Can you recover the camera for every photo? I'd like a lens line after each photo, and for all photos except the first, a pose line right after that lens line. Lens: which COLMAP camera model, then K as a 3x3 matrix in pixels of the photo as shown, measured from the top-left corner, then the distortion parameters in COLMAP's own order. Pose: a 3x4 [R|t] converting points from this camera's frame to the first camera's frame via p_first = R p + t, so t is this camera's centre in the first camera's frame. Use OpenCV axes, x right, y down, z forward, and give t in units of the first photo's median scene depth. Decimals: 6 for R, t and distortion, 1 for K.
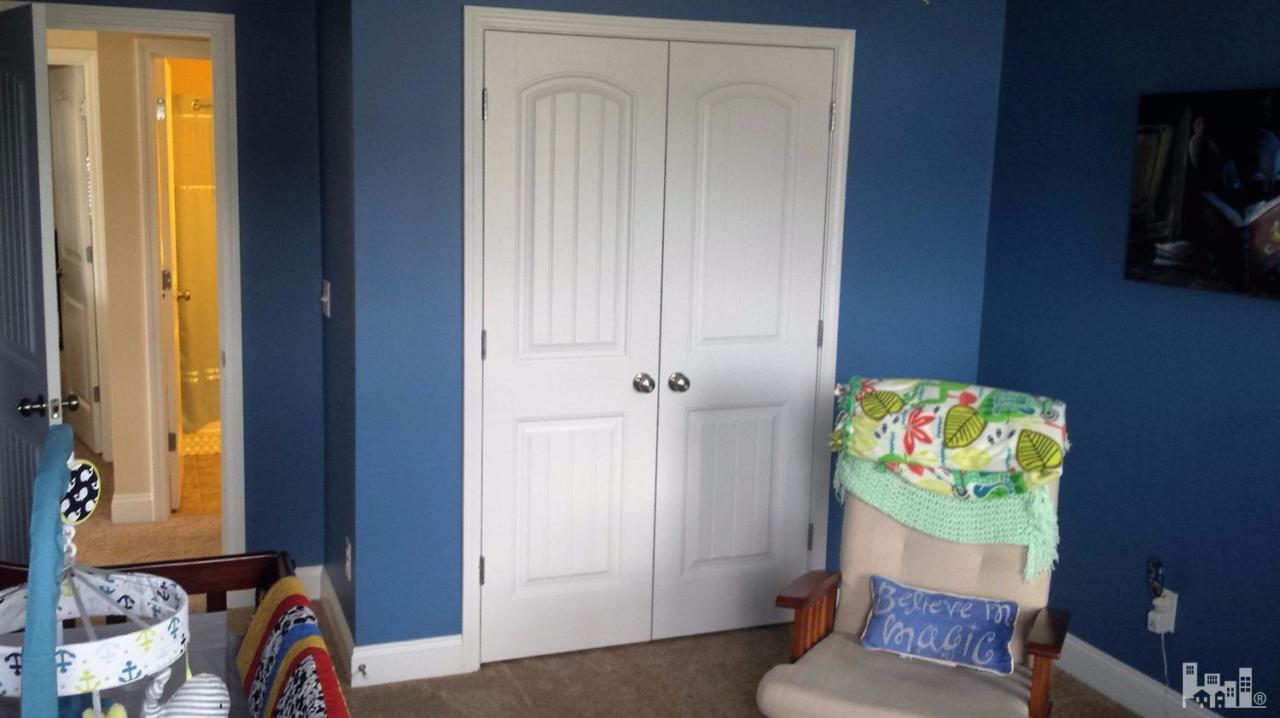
lens RADIAL K [[1142.4, 0, 639.7], [0, 1142.4, 355.3], [0, 0, 1]] dist [-0.018079, -0.001533]
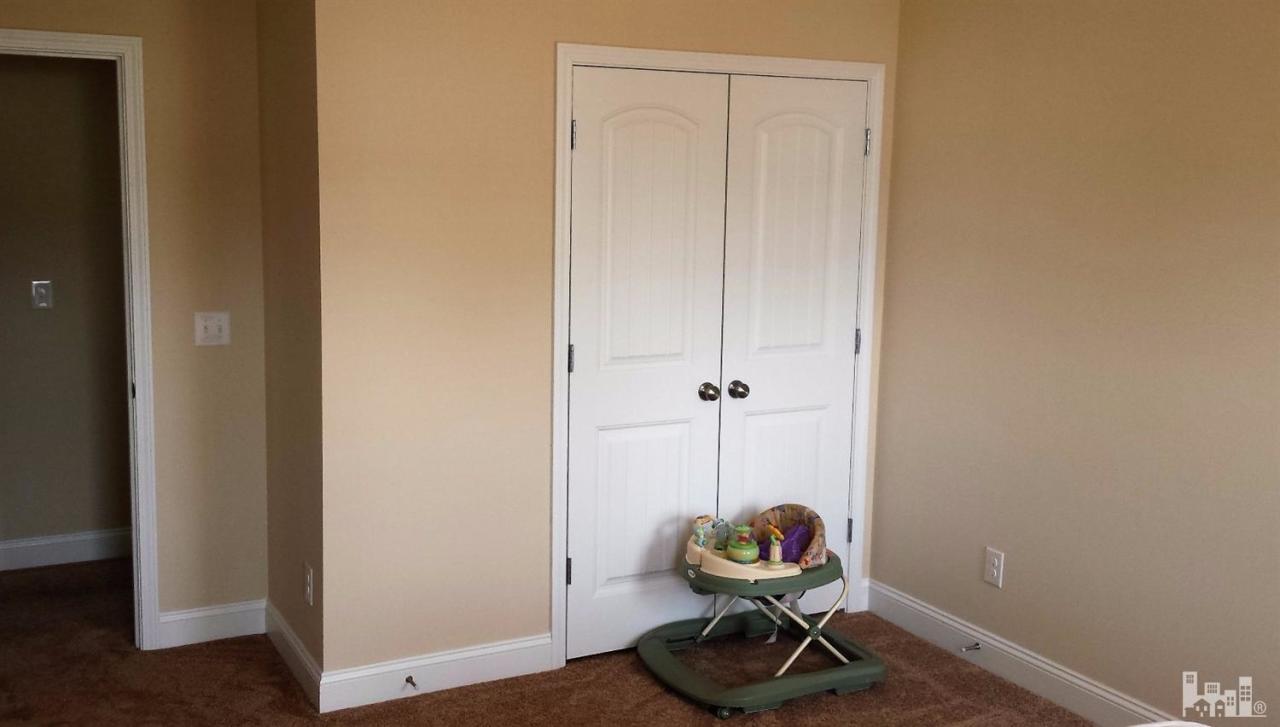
lens RADIAL K [[1136.3, 0, 638.1], [0, 1136.3, 367.3], [0, 0, 1]] dist [0.017908, 0.000426]
pose [[0.994216, -0.025638, 0.104298, -0.173658], [0.026491, 0.999626, -0.006801, 0.007037], [-0.104085, 0.009525, 0.994523, -0.060416]]
